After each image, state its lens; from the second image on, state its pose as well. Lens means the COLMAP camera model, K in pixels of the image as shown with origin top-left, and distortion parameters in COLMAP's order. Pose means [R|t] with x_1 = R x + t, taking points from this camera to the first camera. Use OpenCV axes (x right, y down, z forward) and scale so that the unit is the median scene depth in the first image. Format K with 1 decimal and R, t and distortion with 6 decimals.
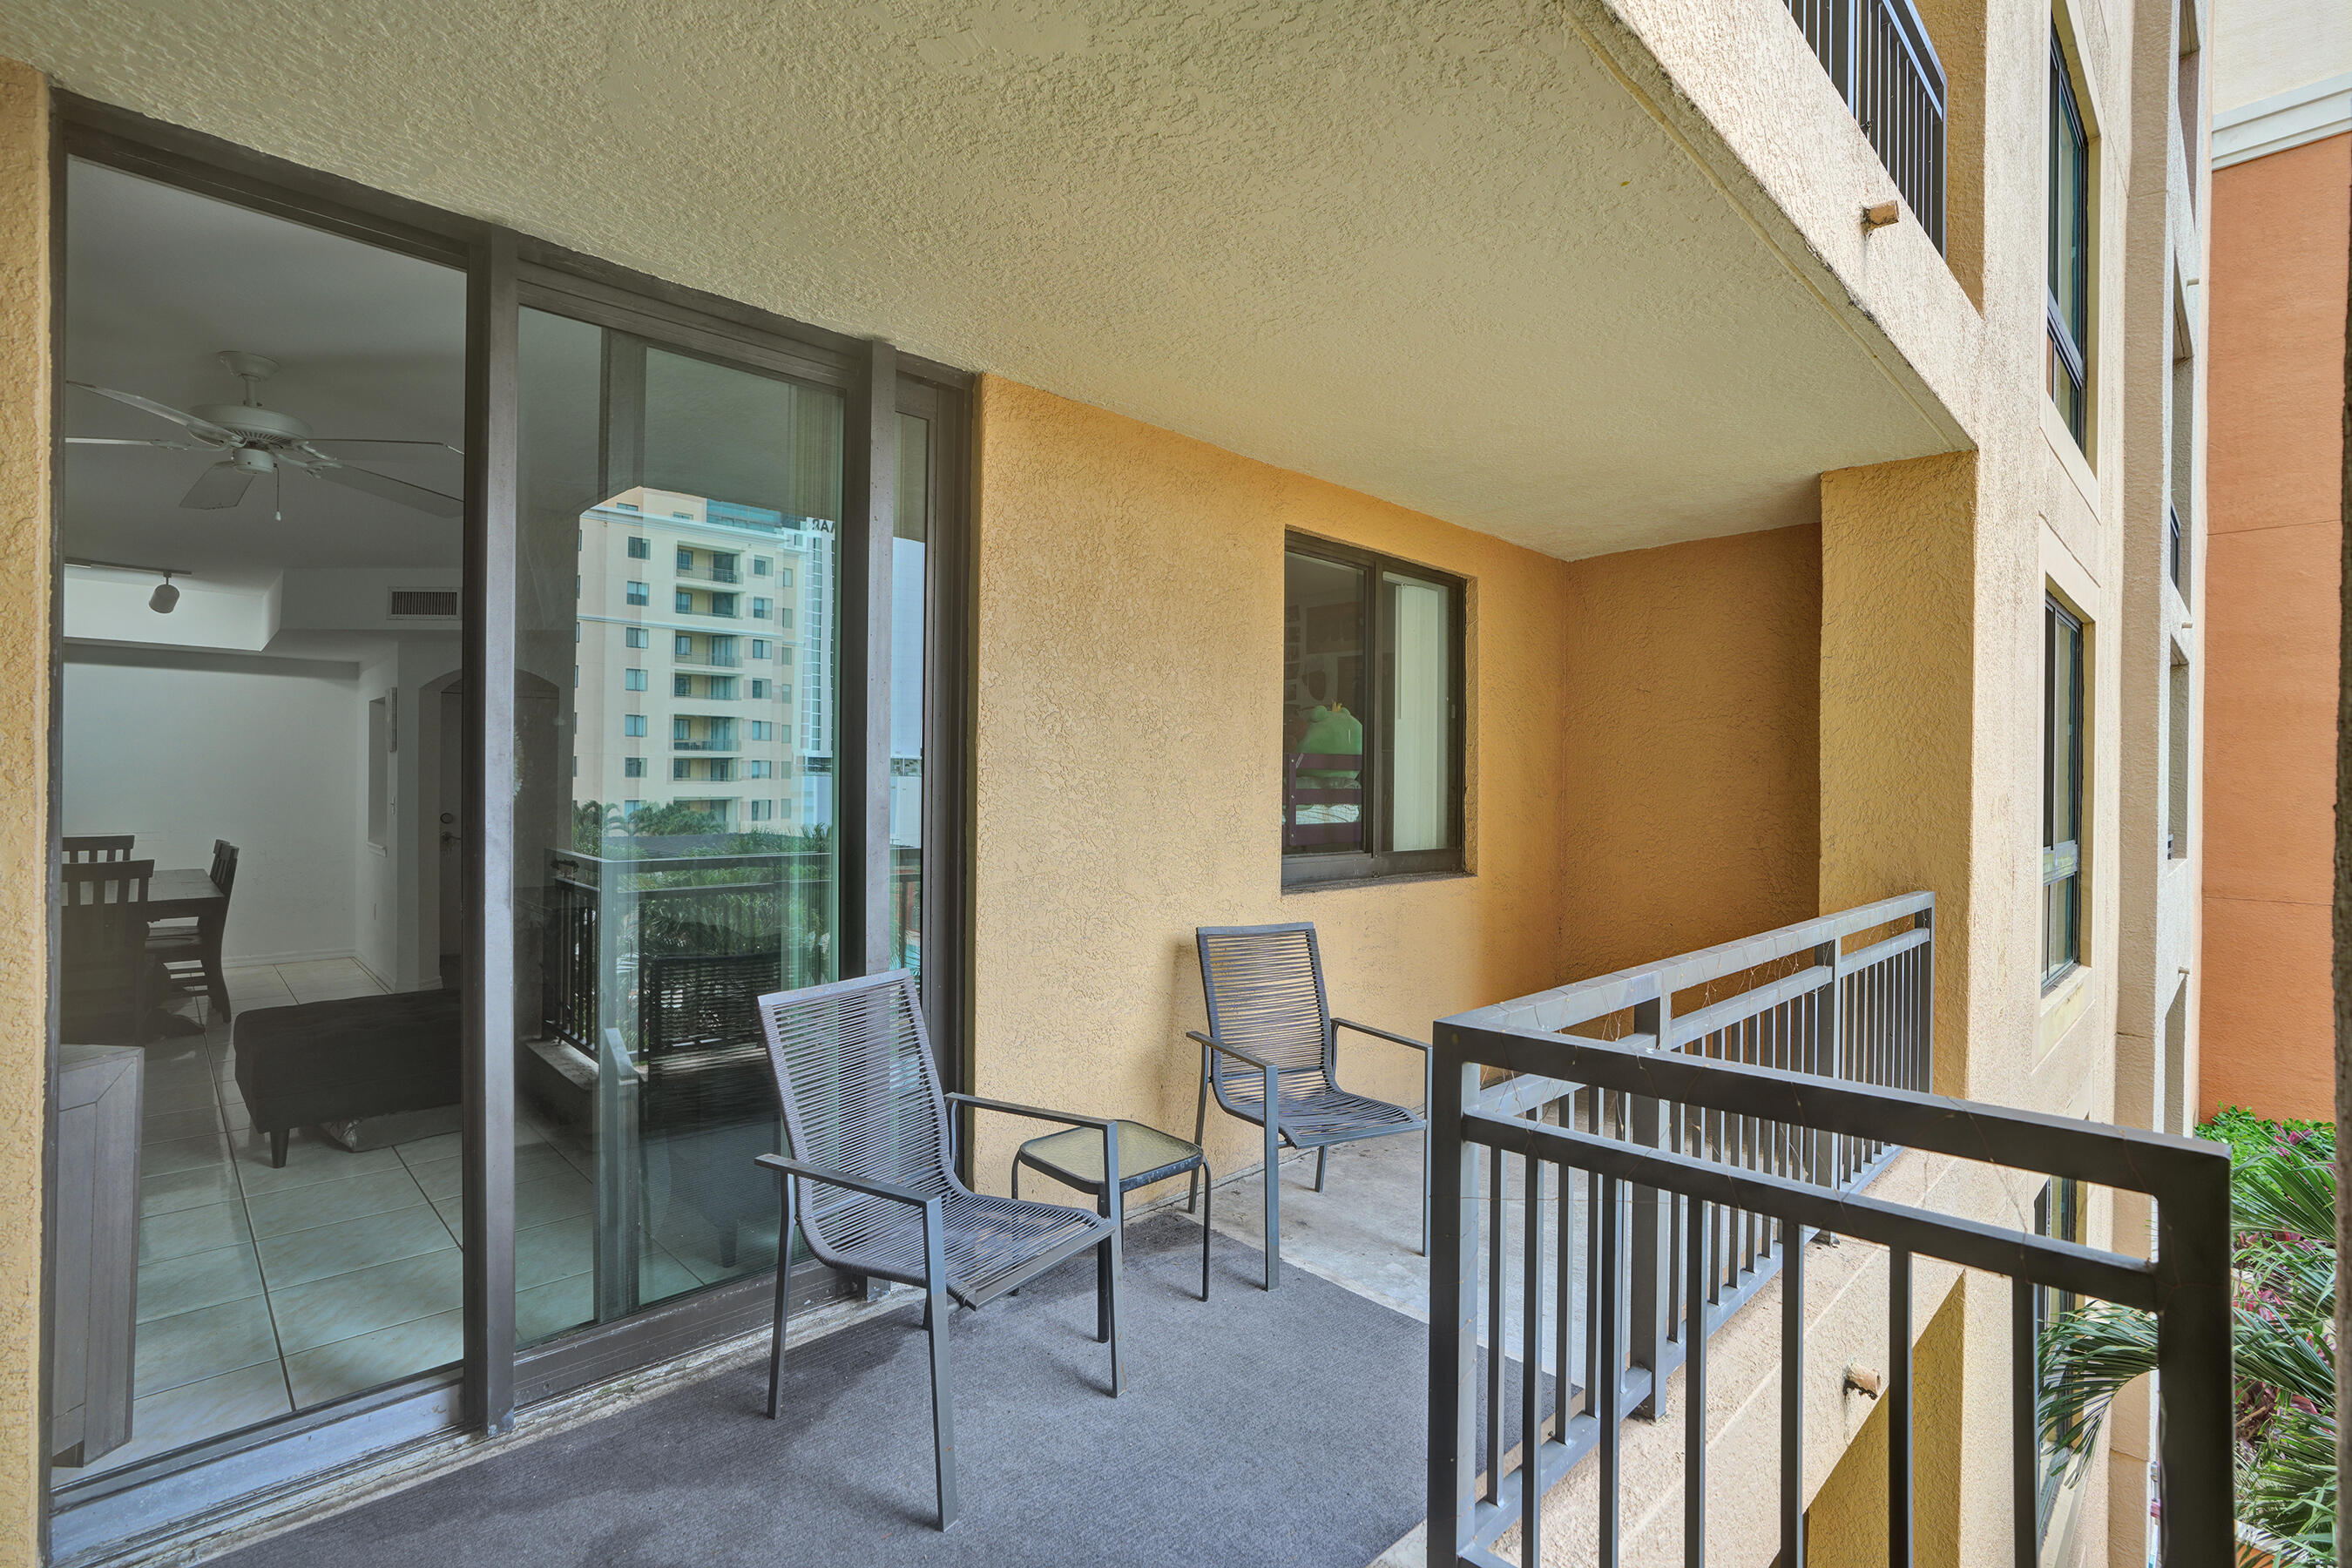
lens RADIAL K [[1112.6, 0, 1178.0], [0, 1112.6, 784.6], [0, 0, 1]] dist [-0.034026, 0.013553]
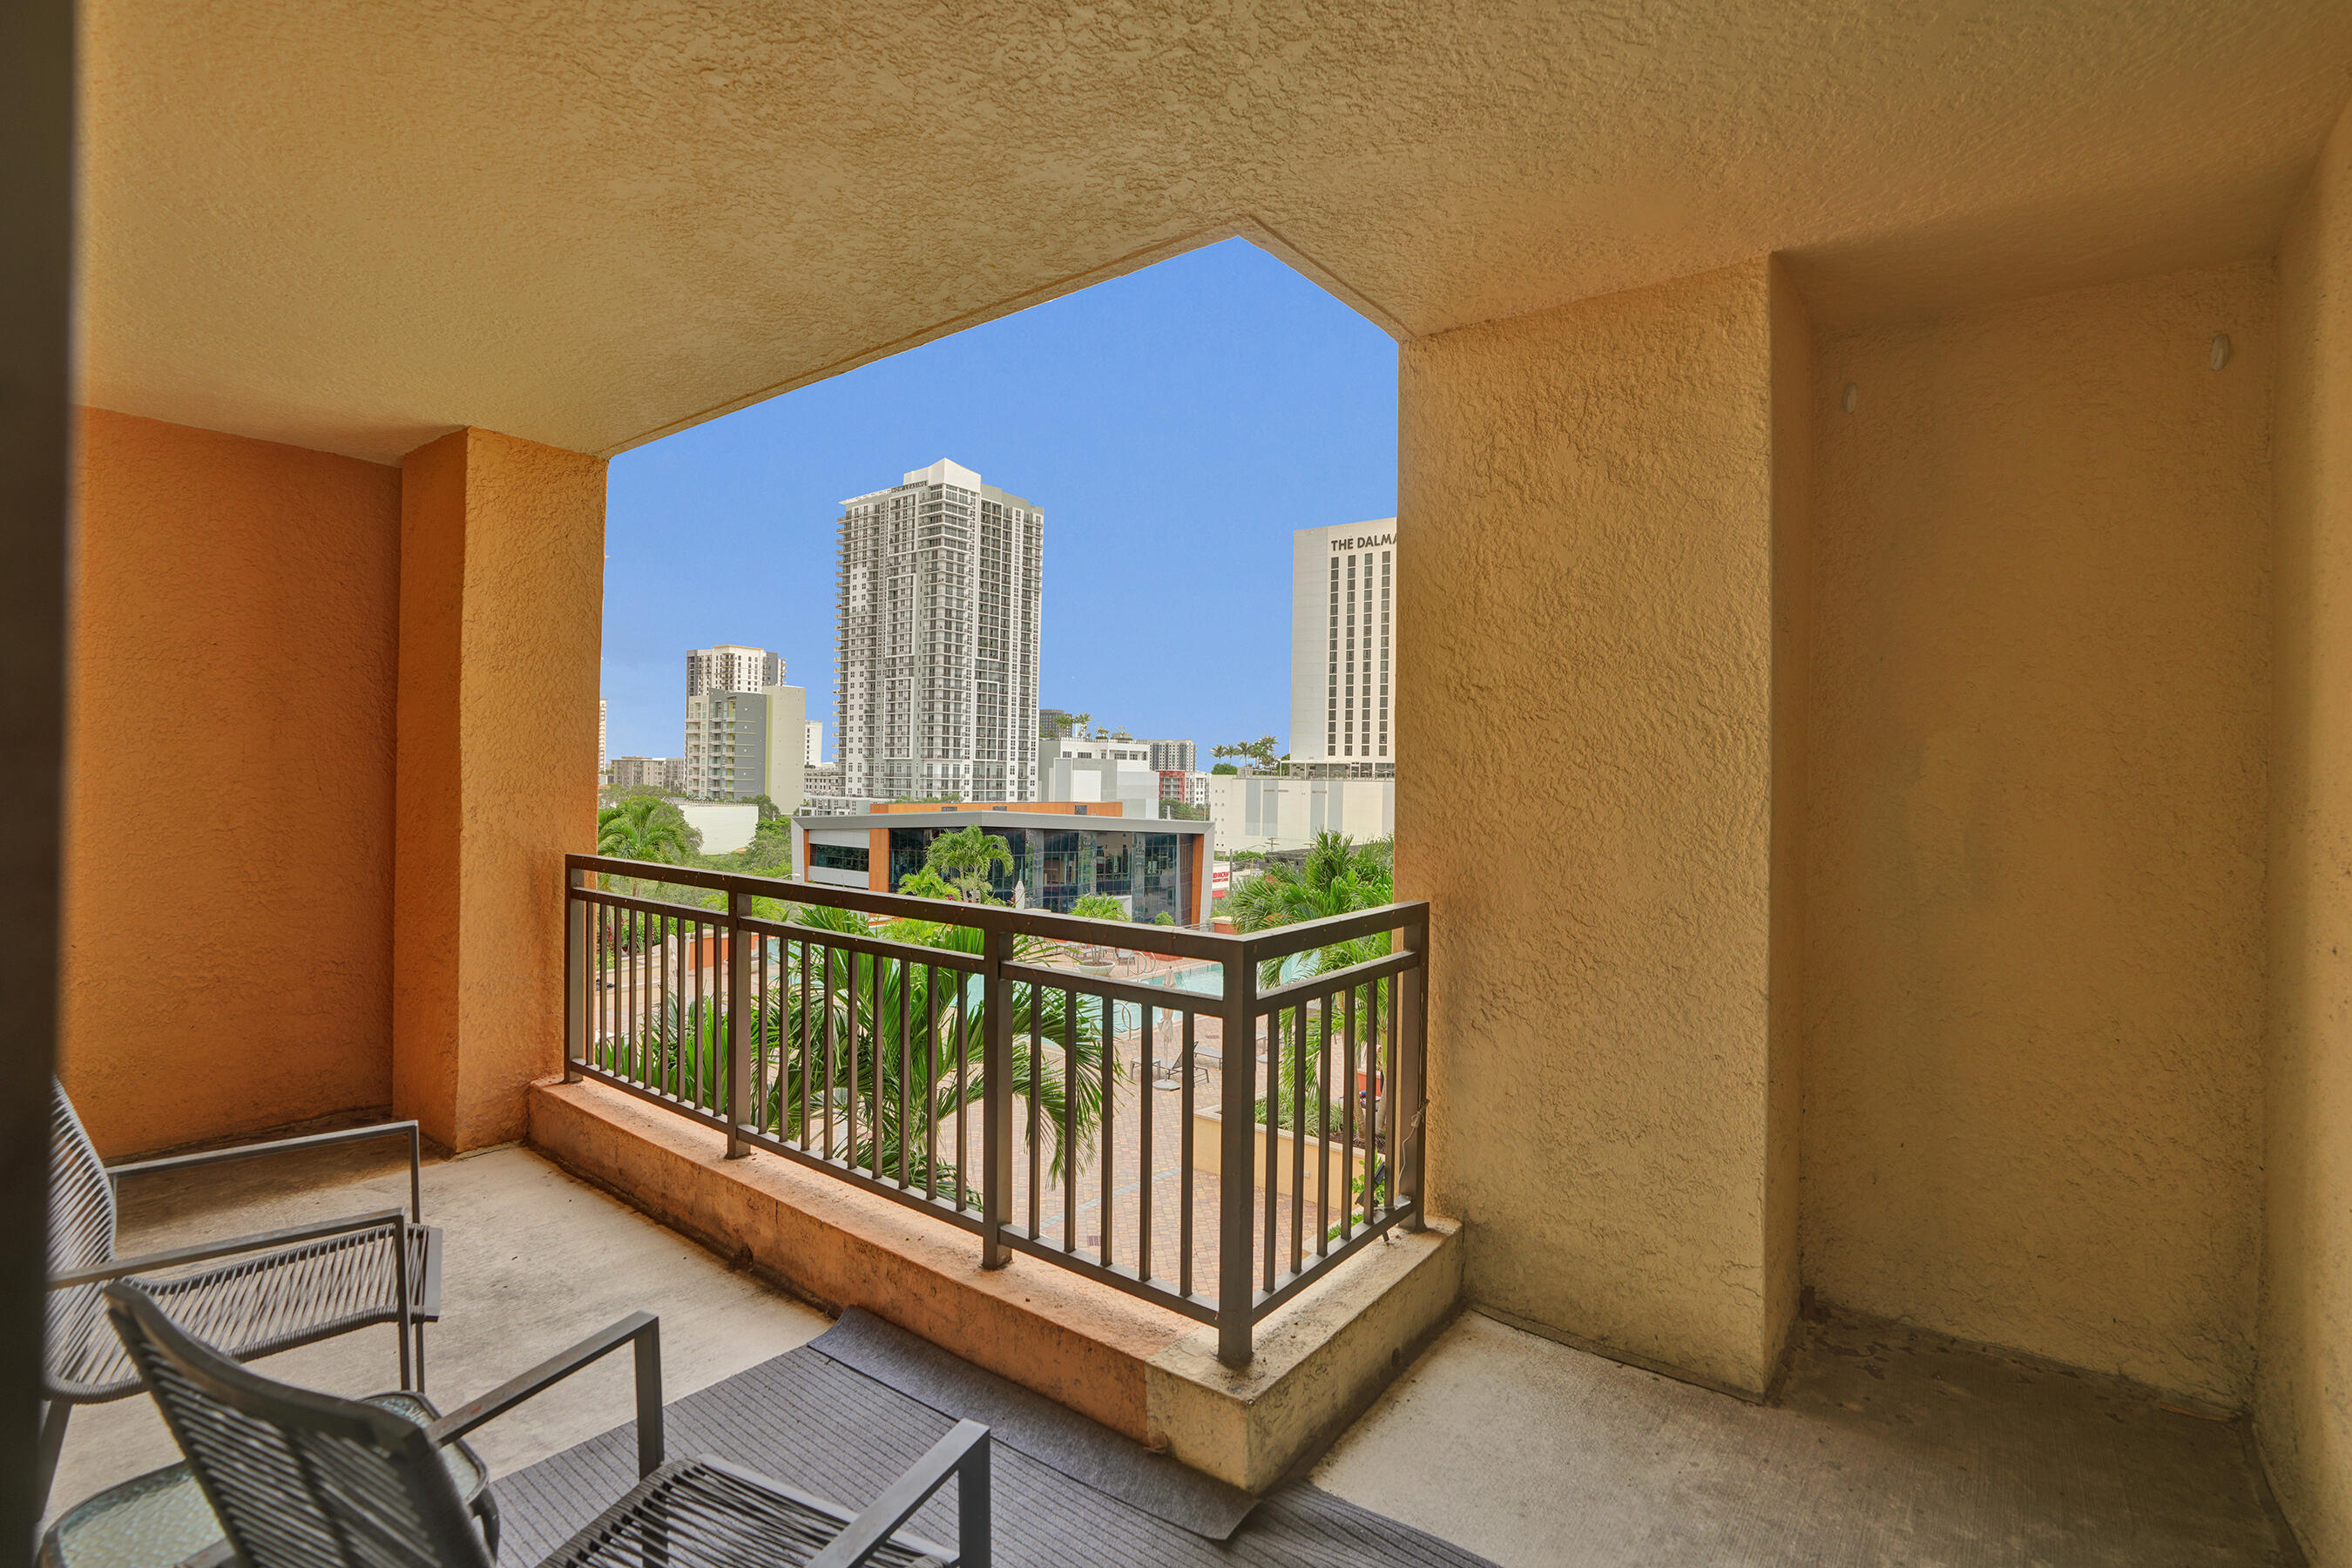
lens RADIAL K [[1112.6, 0, 1165.4], [0, 1112.6, 774.9], [0, 0, 1]] dist [-0.034026, 0.013553]
pose [[-0.122718, -0.007947, 0.992410, -0.447405], [-0.014634, 0.999874, 0.006197, 0.003726], [-0.992334, -0.013763, -0.122819, 0.528151]]
